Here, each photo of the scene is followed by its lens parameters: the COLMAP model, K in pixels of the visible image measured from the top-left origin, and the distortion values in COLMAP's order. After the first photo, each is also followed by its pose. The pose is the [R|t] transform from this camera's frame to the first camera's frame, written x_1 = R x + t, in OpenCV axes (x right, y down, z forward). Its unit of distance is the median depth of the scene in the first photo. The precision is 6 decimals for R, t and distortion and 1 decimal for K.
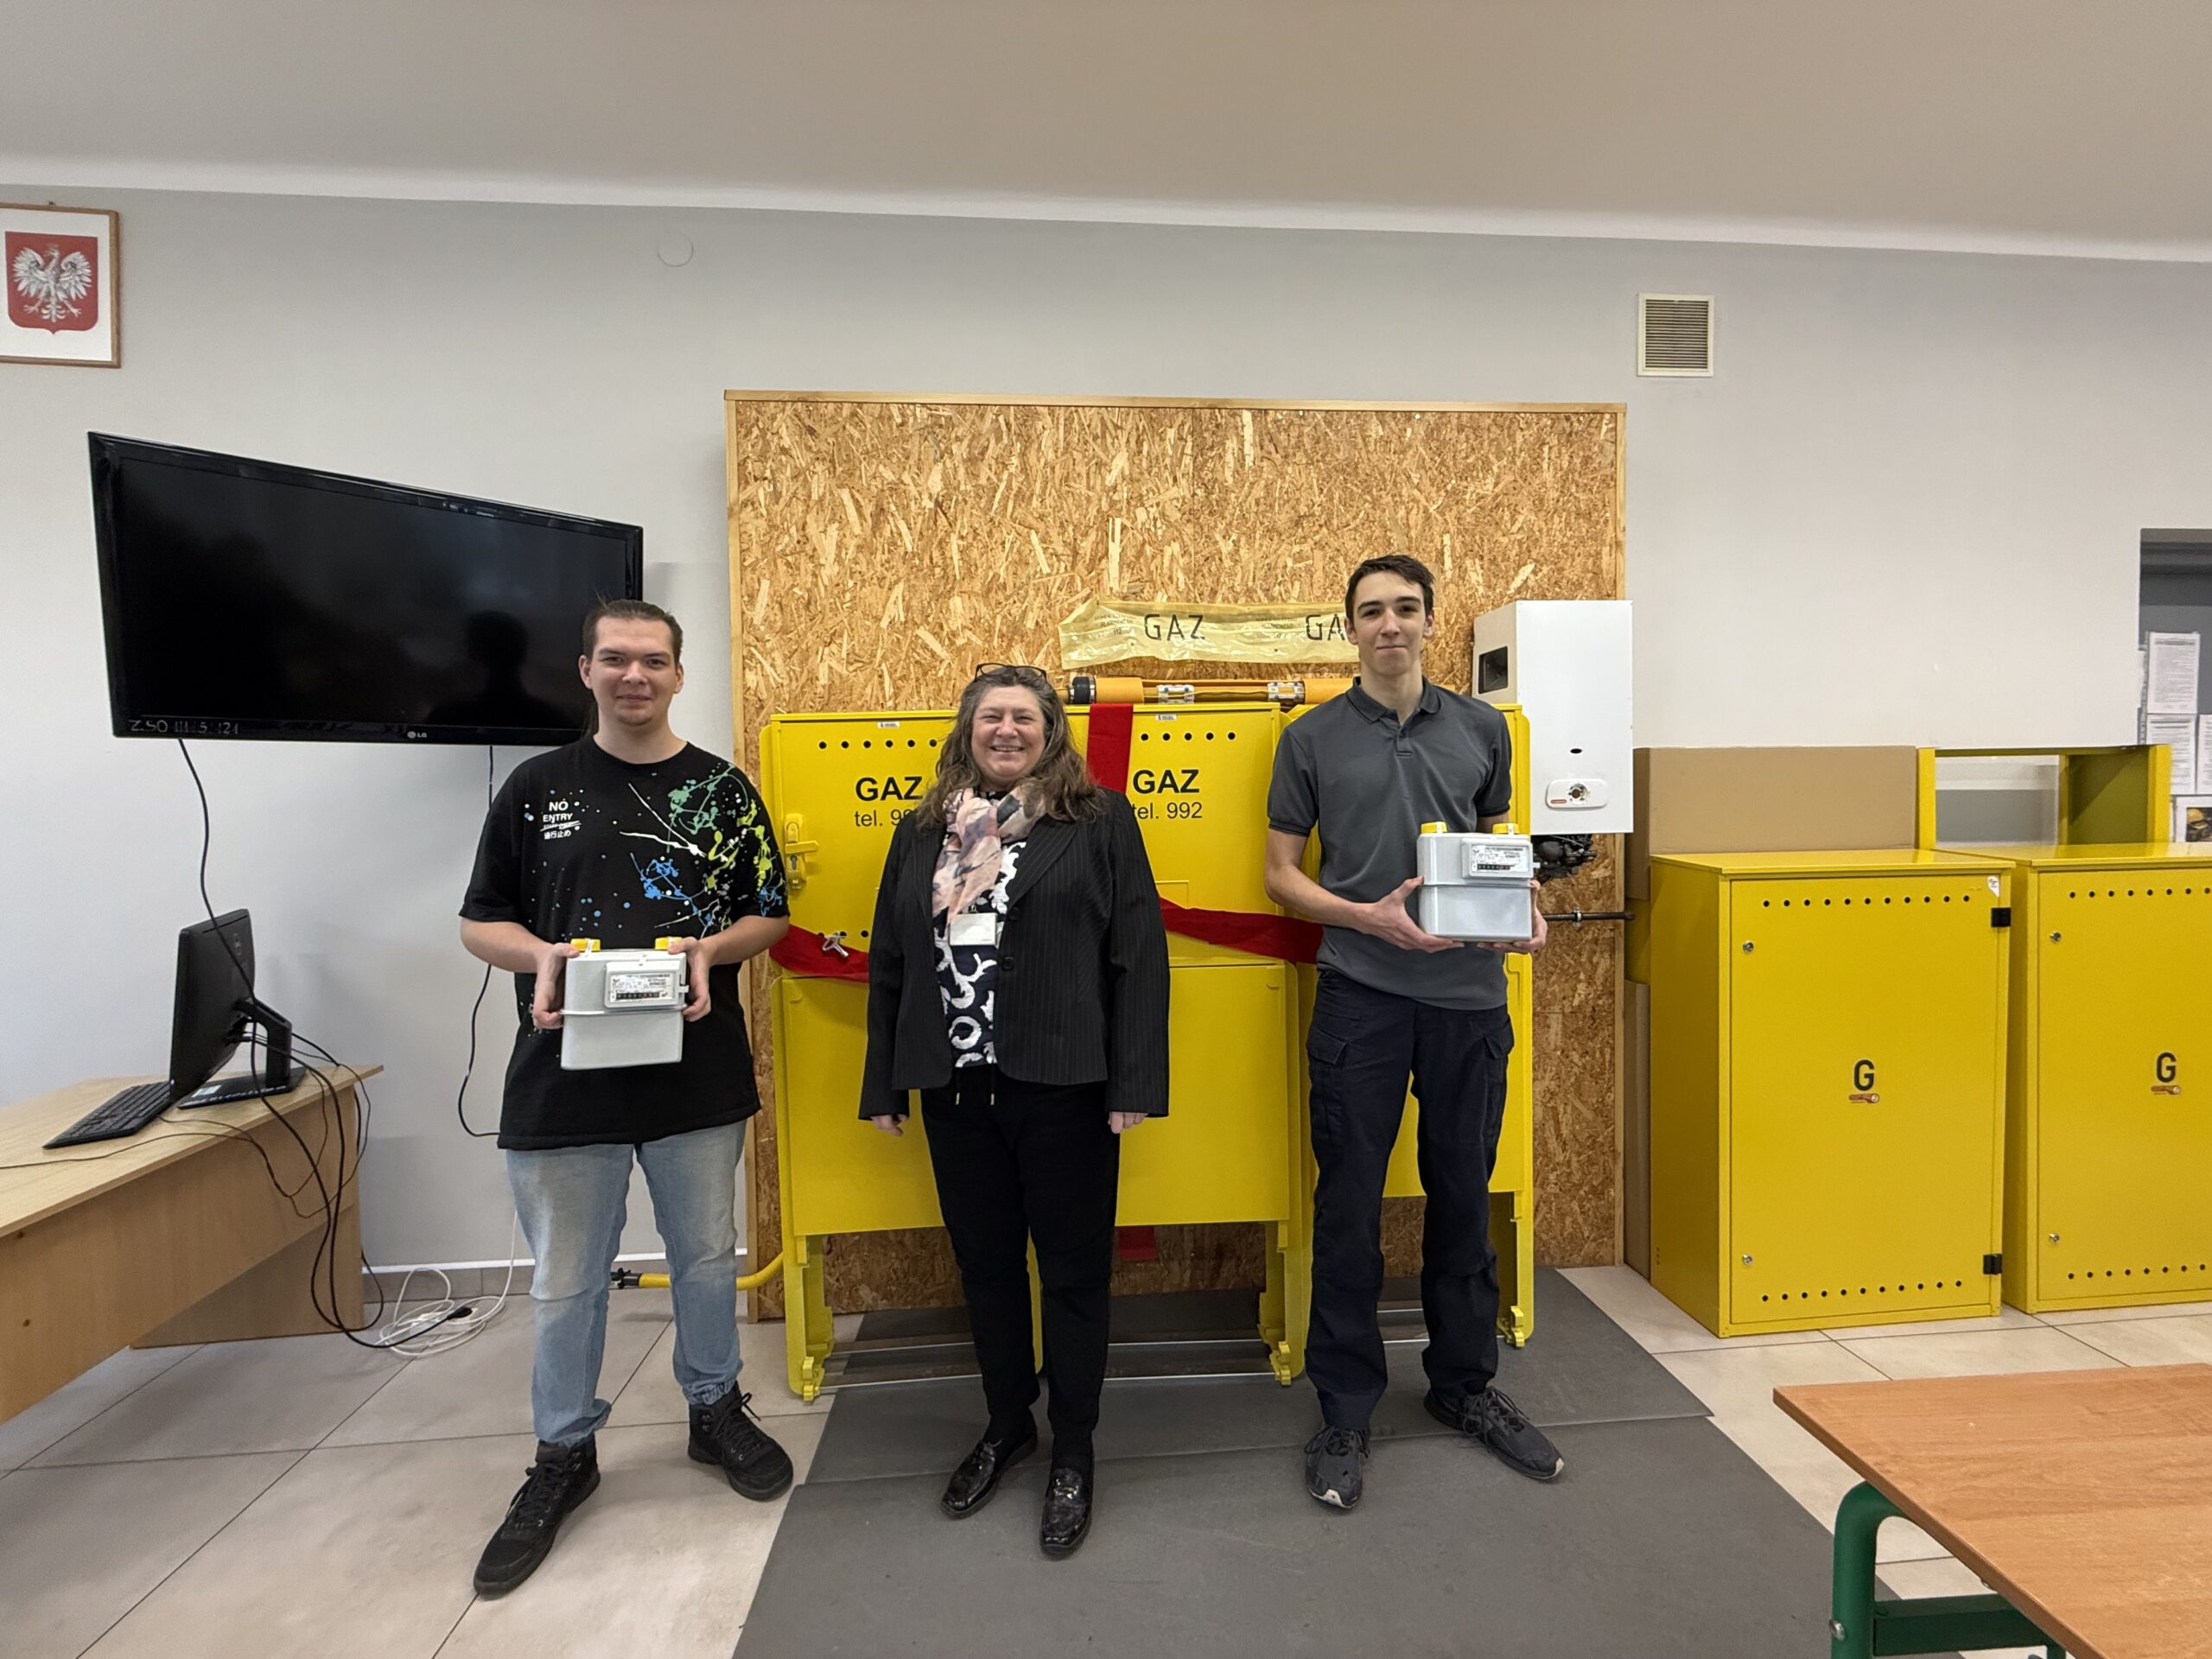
lens RADIAL K [[883.7, 0, 1098.4], [0, 883.7, 831.4], [0, 0, 1]] dist [-0.003006, 0.000290]
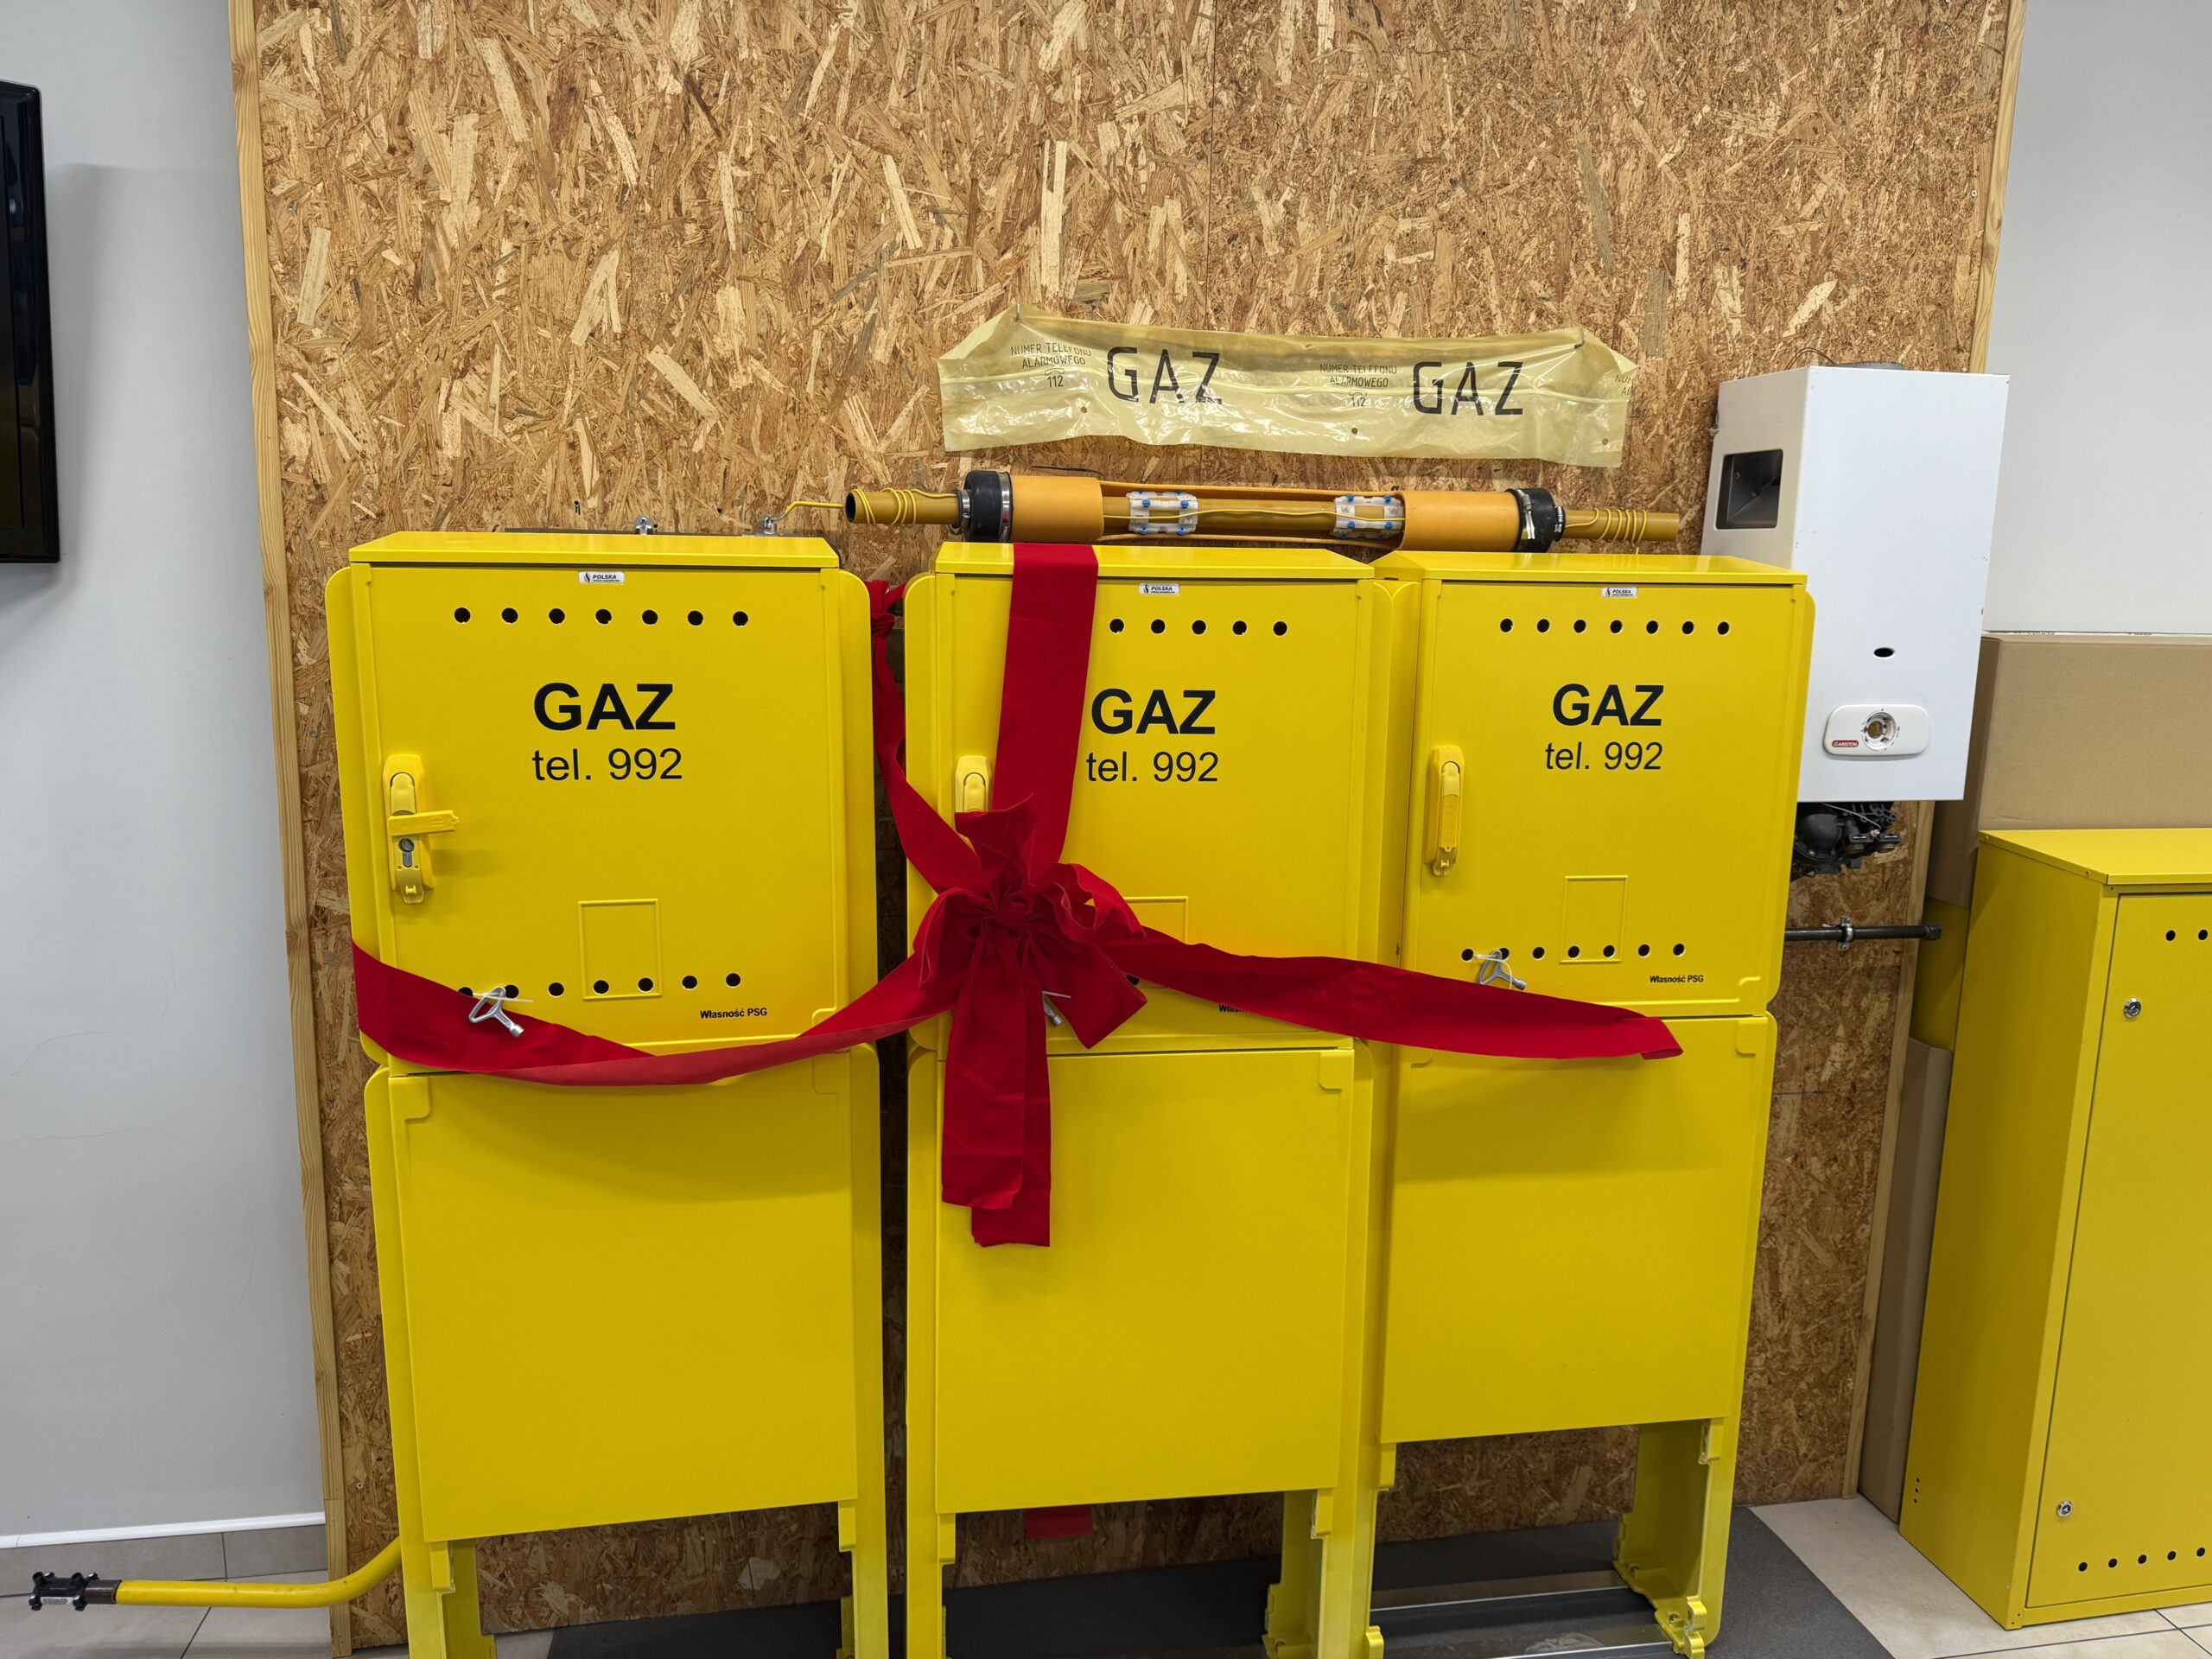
lens RADIAL K [[1564.4, 0, 1108.5], [0, 1564.4, 822.2], [0, 0, 1]] dist [0.025488, -0.035631]
pose [[0.993185, 0.020178, 0.114785, -0.045443], [-0.036040, 0.989798, 0.137843, -0.098593], [-0.110832, -0.141040, 0.983780, 0.073444]]
